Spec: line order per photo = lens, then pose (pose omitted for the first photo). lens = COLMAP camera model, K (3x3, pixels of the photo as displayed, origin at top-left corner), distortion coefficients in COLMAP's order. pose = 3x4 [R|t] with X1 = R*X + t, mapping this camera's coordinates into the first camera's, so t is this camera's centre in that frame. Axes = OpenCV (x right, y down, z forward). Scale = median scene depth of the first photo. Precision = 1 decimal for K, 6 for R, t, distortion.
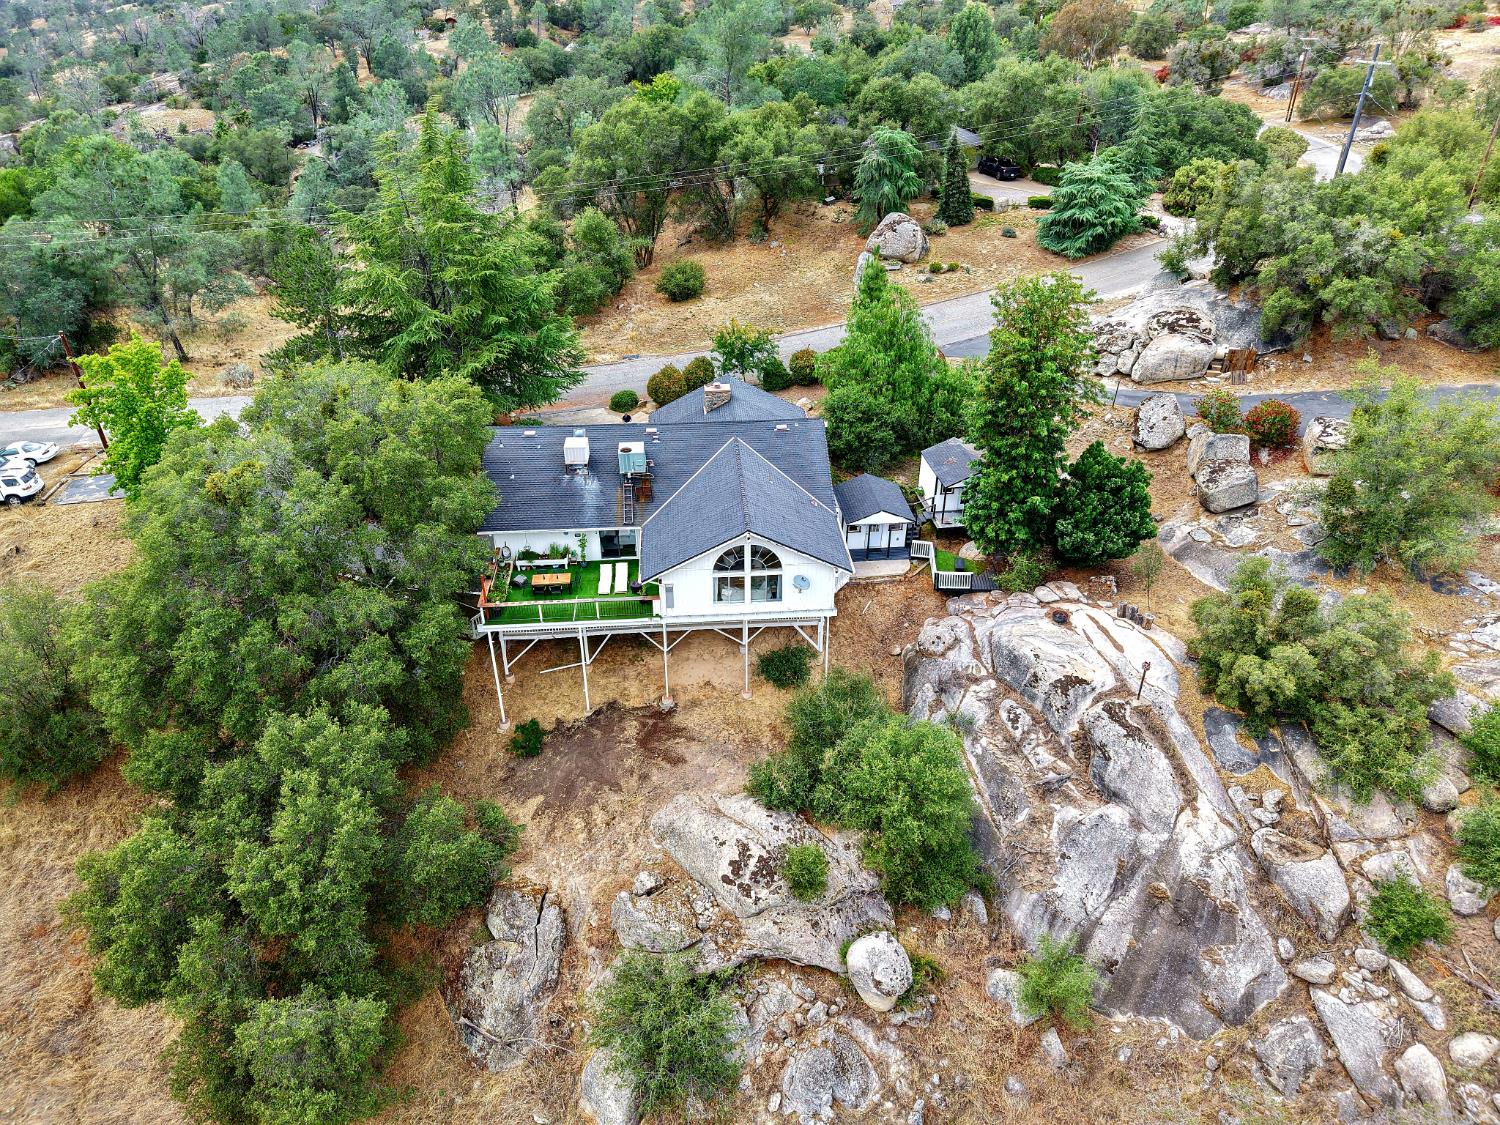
lens RADIAL K [[1008.8, 0, 748.1], [0, 1008.8, 558.2], [0, 0, 1]] dist [0.053514, -0.057720]
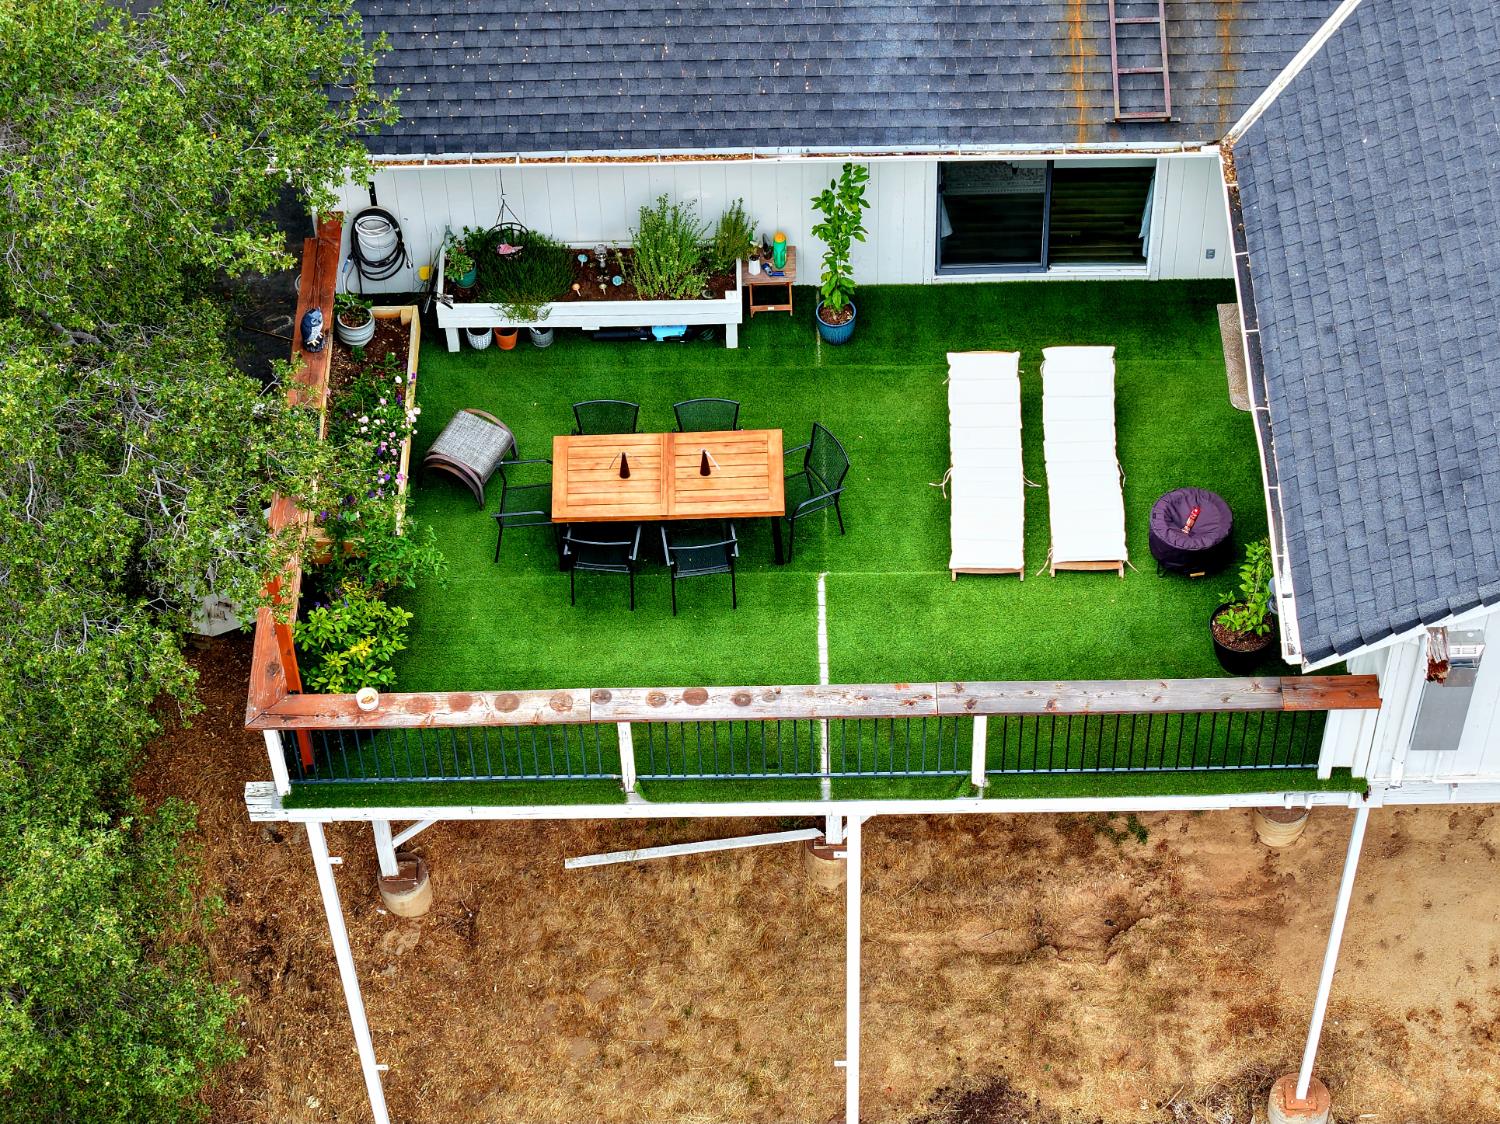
lens RADIAL K [[3266.3, 0, 750.0], [0, 3266.3, 562.0], [0, 0, 1]] dist [-0.362380, -0.028989]
pose [[0.997342, 0.042619, -0.059100, -0.149197], [-0.020786, 0.943810, 0.329834, -0.137745], [0.069837, -0.327729, 0.942187, 0.501317]]
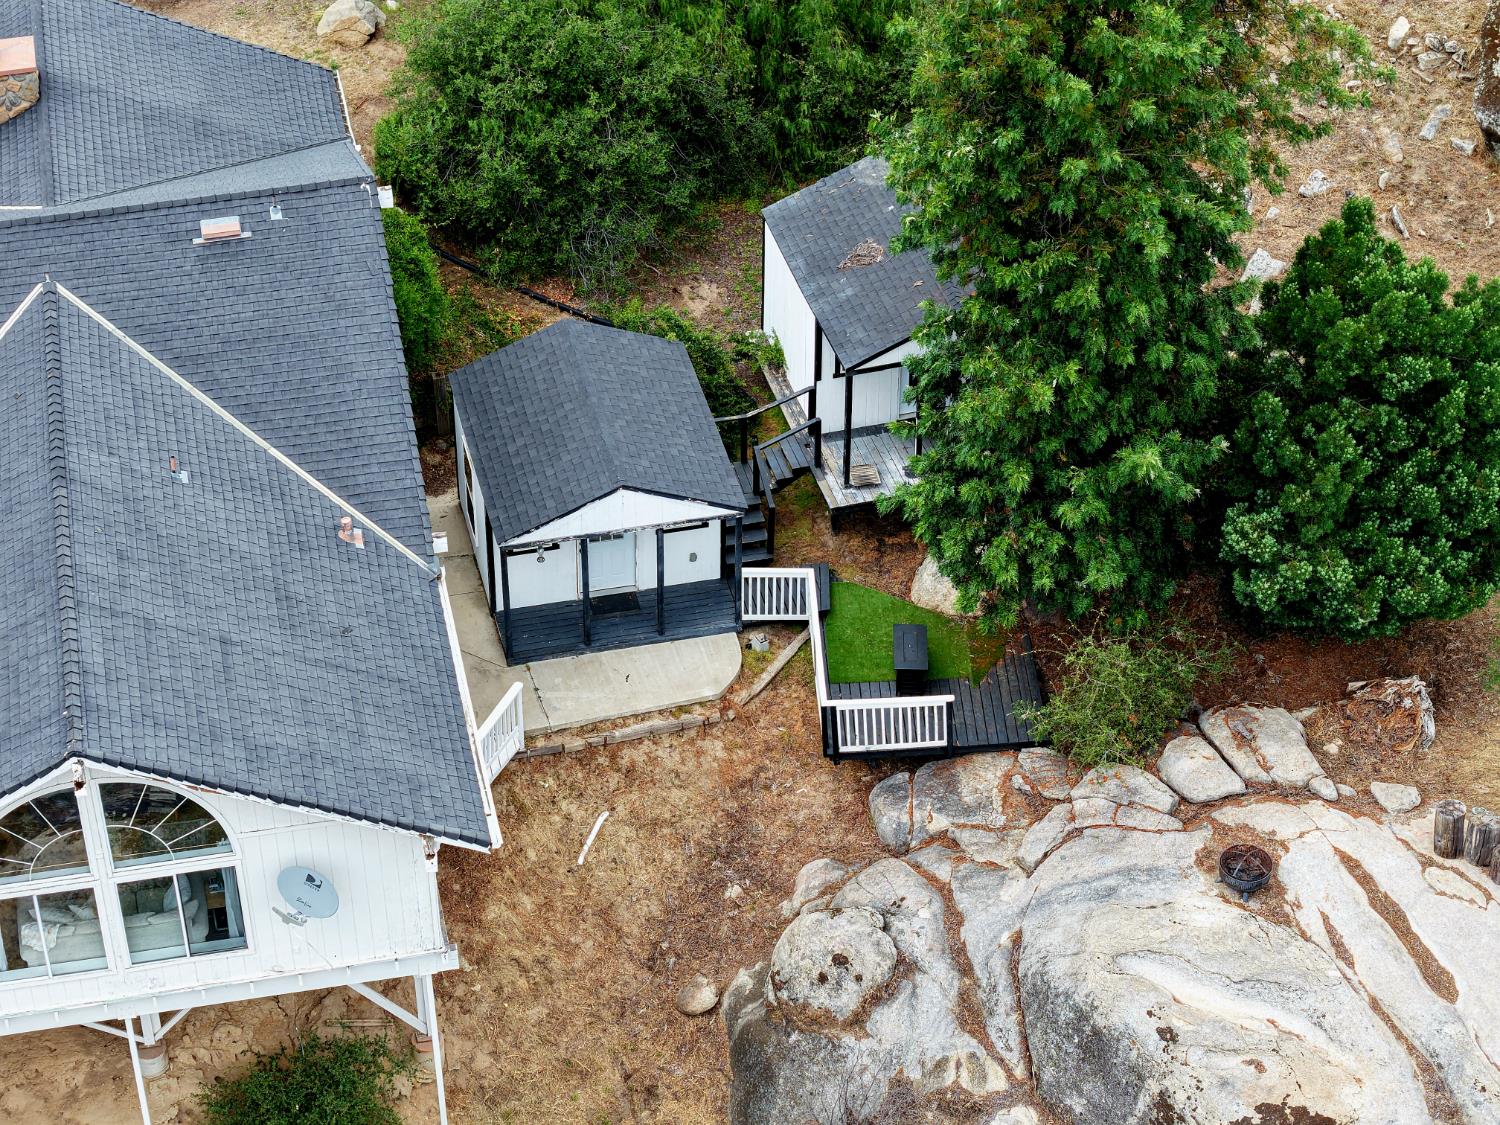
lens RADIAL K [[3173.0, 0, 754.7], [0, 3173.0, 603.1], [0, 0, 1]] dist [-0.263796, 2.104567]
pose [[0.991122, -0.086454, 0.101013, 0.088424], [0.069867, 0.985037, 0.157546, -0.168673], [-0.113122, -0.149090, 0.982332, 0.155339]]
